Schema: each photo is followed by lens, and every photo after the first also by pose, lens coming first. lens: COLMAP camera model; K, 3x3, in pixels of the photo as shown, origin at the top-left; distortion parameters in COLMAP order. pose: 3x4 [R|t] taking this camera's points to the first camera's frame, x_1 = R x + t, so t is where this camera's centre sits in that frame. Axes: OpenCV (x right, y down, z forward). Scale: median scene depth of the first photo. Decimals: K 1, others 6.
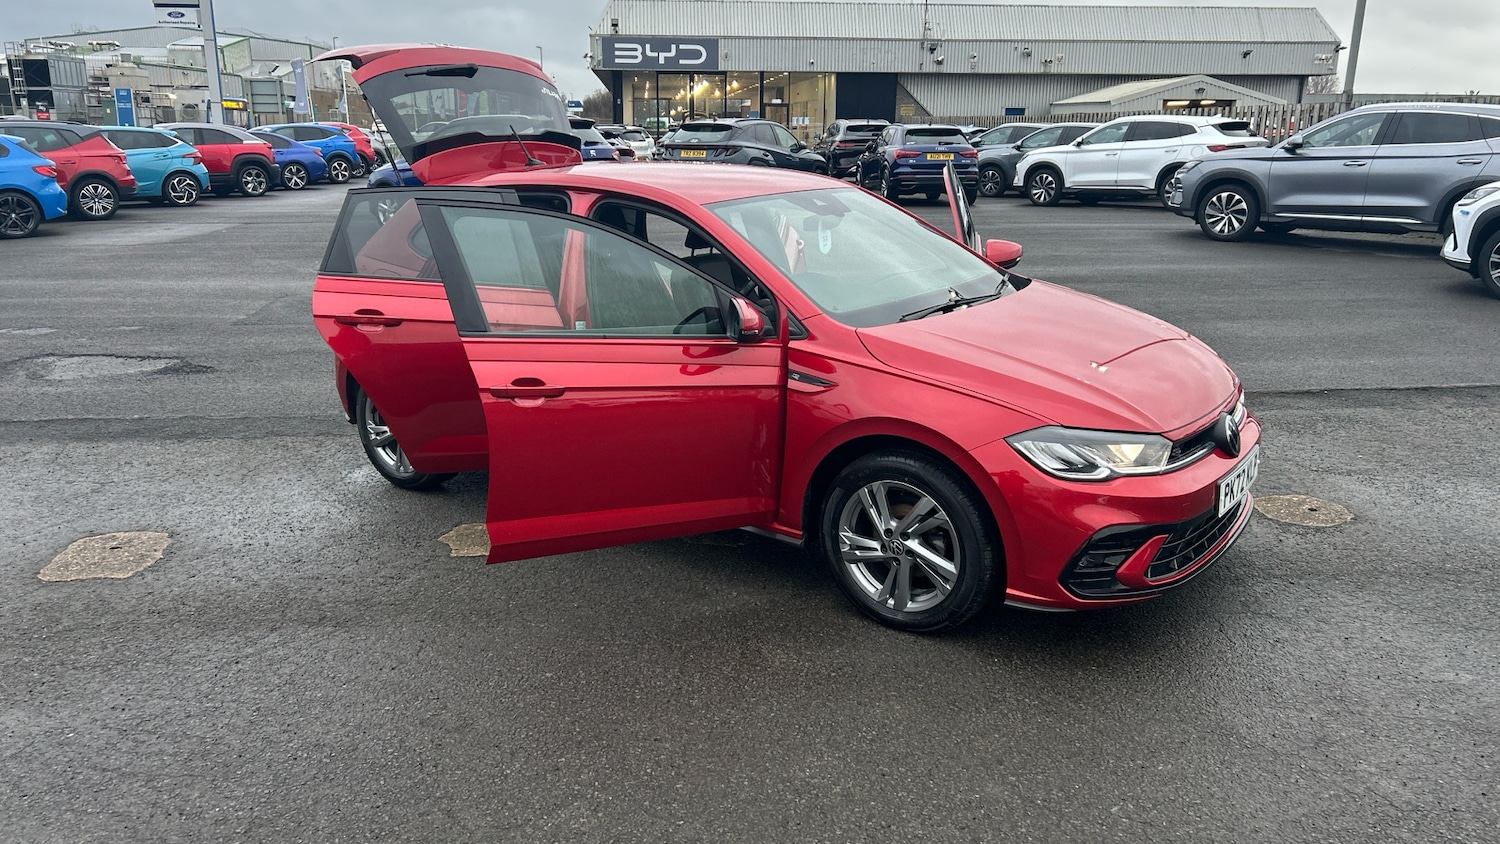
lens RADIAL K [[1120.7, 0, 740.6], [0, 1120.7, 418.9], [0, 0, 1]] dist [0.054304, -0.055879]
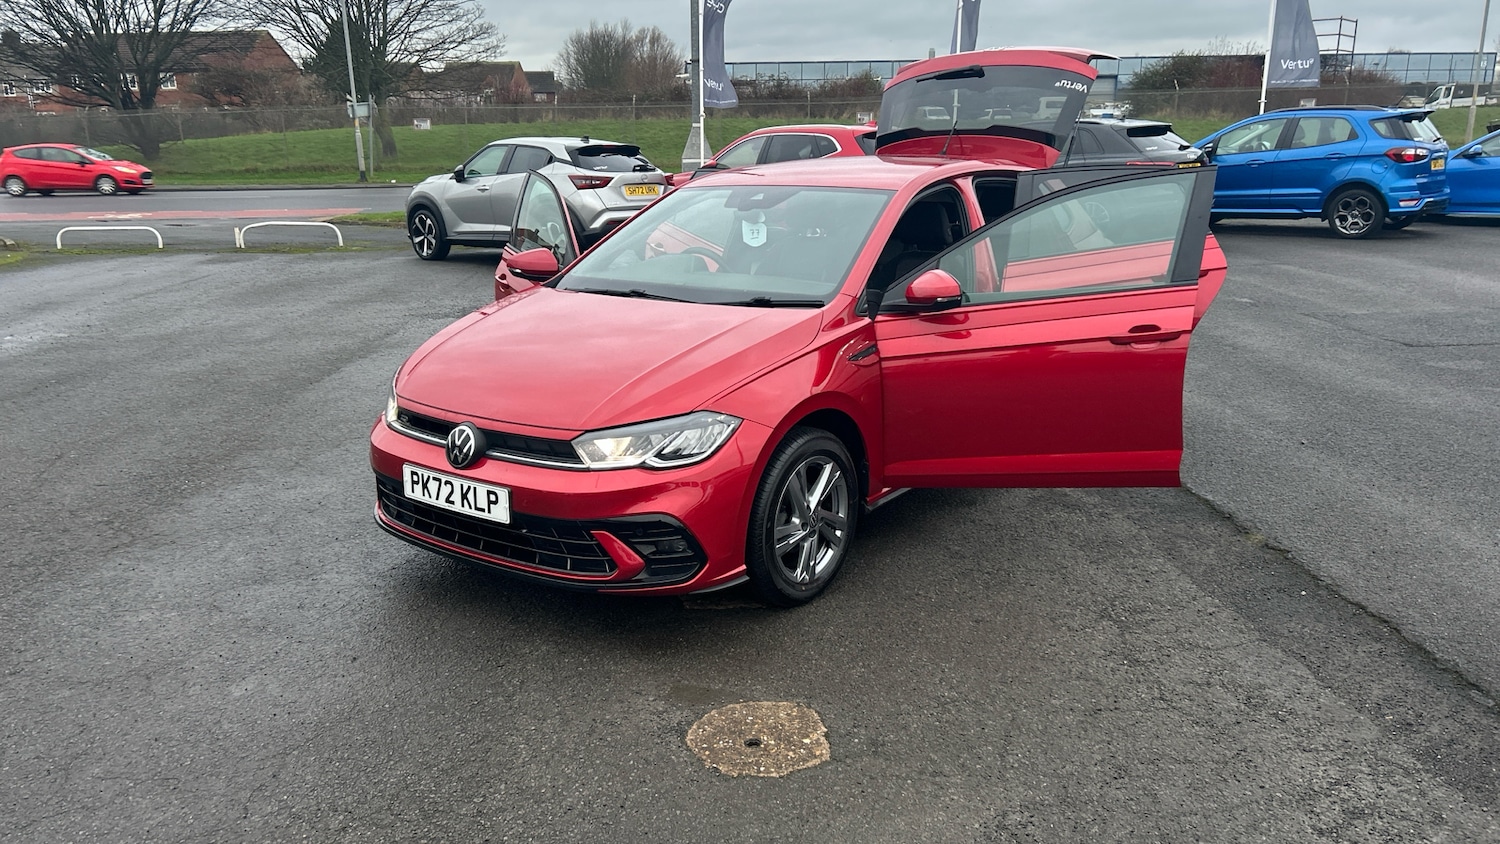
lens RADIAL K [[1120.7, 0, 744.8], [0, 1120.7, 422.5], [0, 0, 1]] dist [0.054304, -0.055879]
pose [[-0.022683, 0.251456, -0.967603, 0.690451], [-0.236164, 0.939113, 0.249588, -0.154100], [0.971449, 0.234174, 0.038083, 0.607199]]
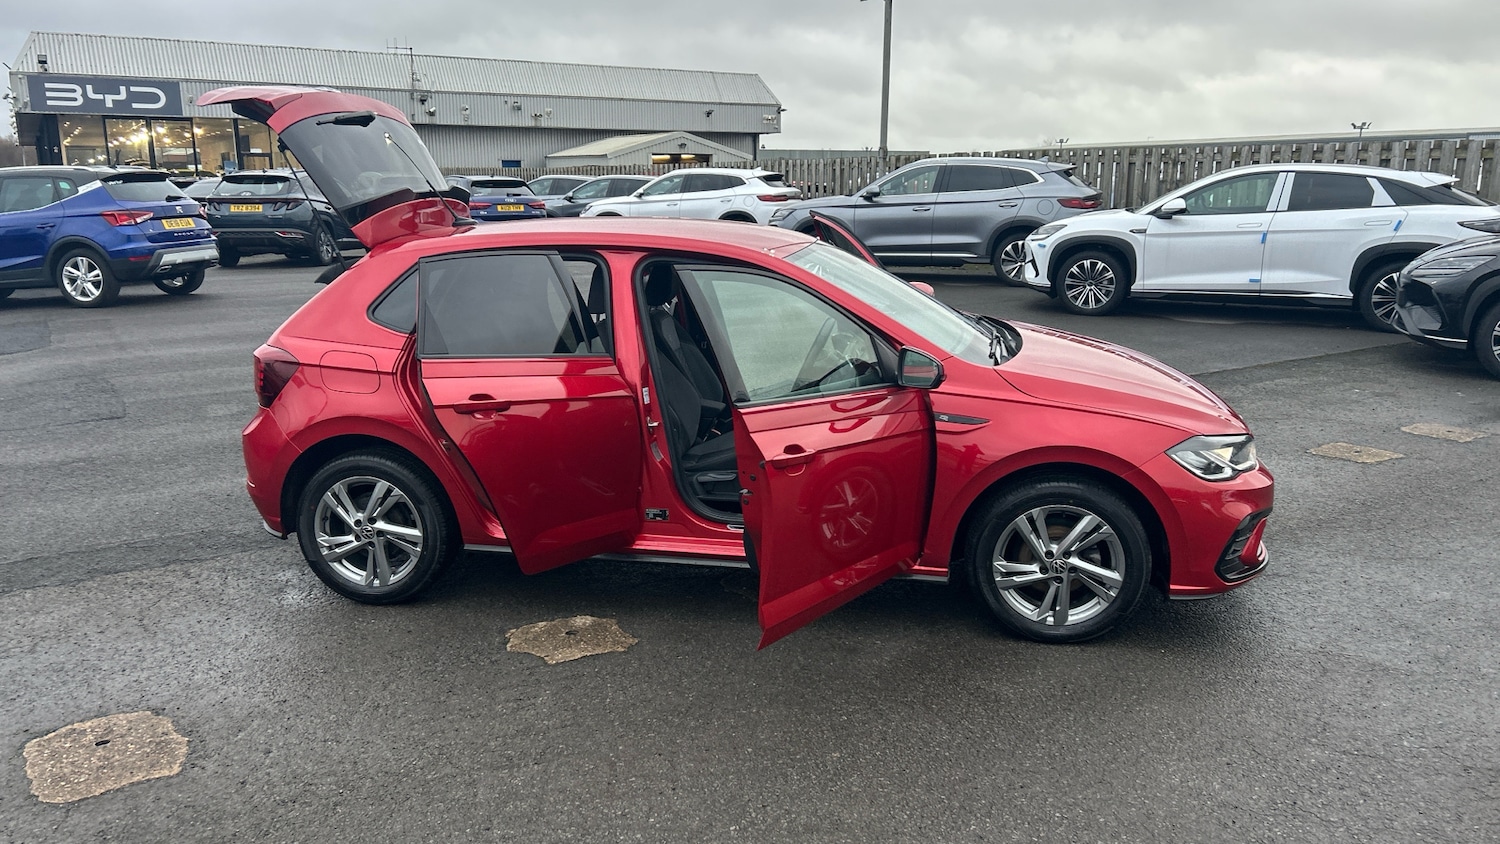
lens RADIAL K [[1120.7, 0, 739.8], [0, 1120.7, 425.9], [0, 0, 1]] dist [0.054304, -0.055879]
pose [[0.893592, -0.103778, 0.436718, -0.288731], [0.119819, 0.992753, -0.009258, -0.022333], [-0.432593, 0.060600, 0.899551, 0.076059]]
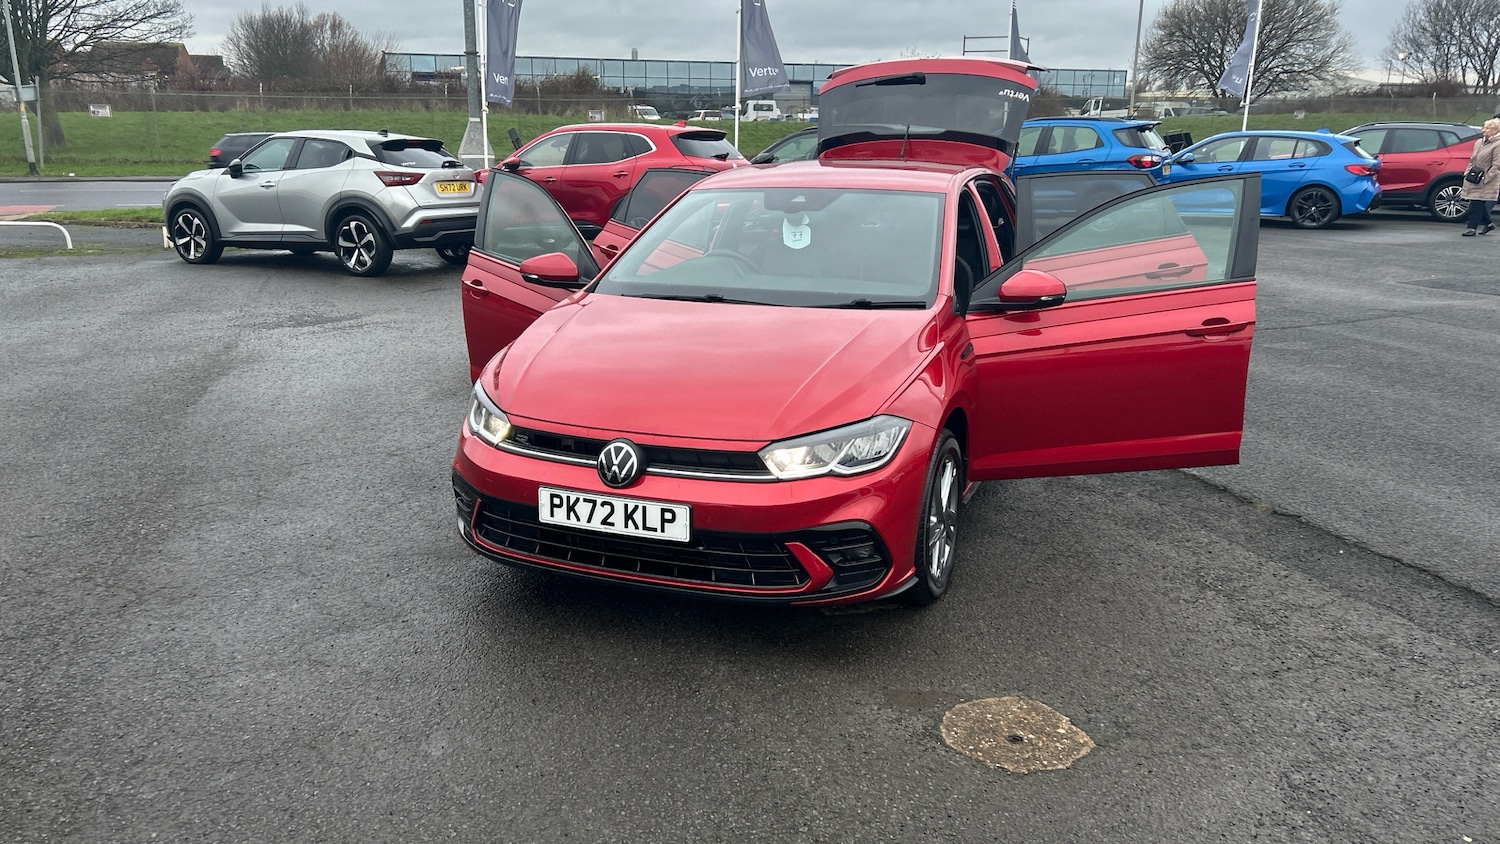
lens RADIAL K [[1120.7, 0, 743.0], [0, 1120.7, 417.6], [0, 0, 1]] dist [0.054304, -0.055879]
pose [[0.235545, 0.244244, -0.940672, 0.663835], [-0.247235, 0.951121, 0.185050, -0.109342], [0.939890, 0.188980, 0.284418, 0.421182]]
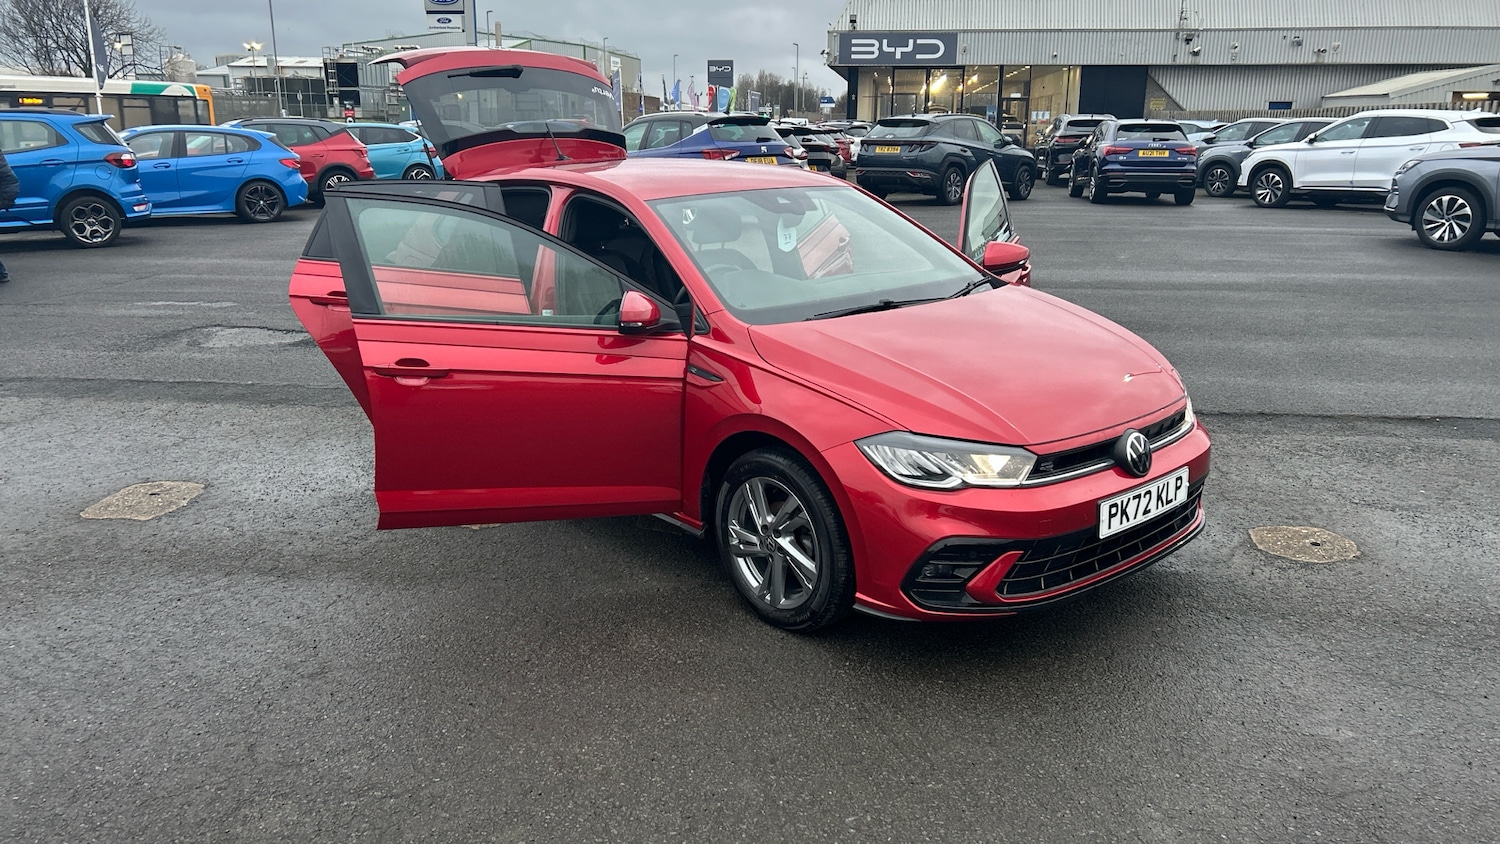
lens RADIAL K [[1120.7, 0, 747.9], [0, 1120.7, 413.1], [0, 0, 1]] dist [0.054304, -0.055879]
pose [[0.976832, 0.054002, -0.207084, 0.157374], [-0.054251, 0.998517, 0.004480, -0.003009], [0.207018, 0.006858, 0.978313, 0.005801]]
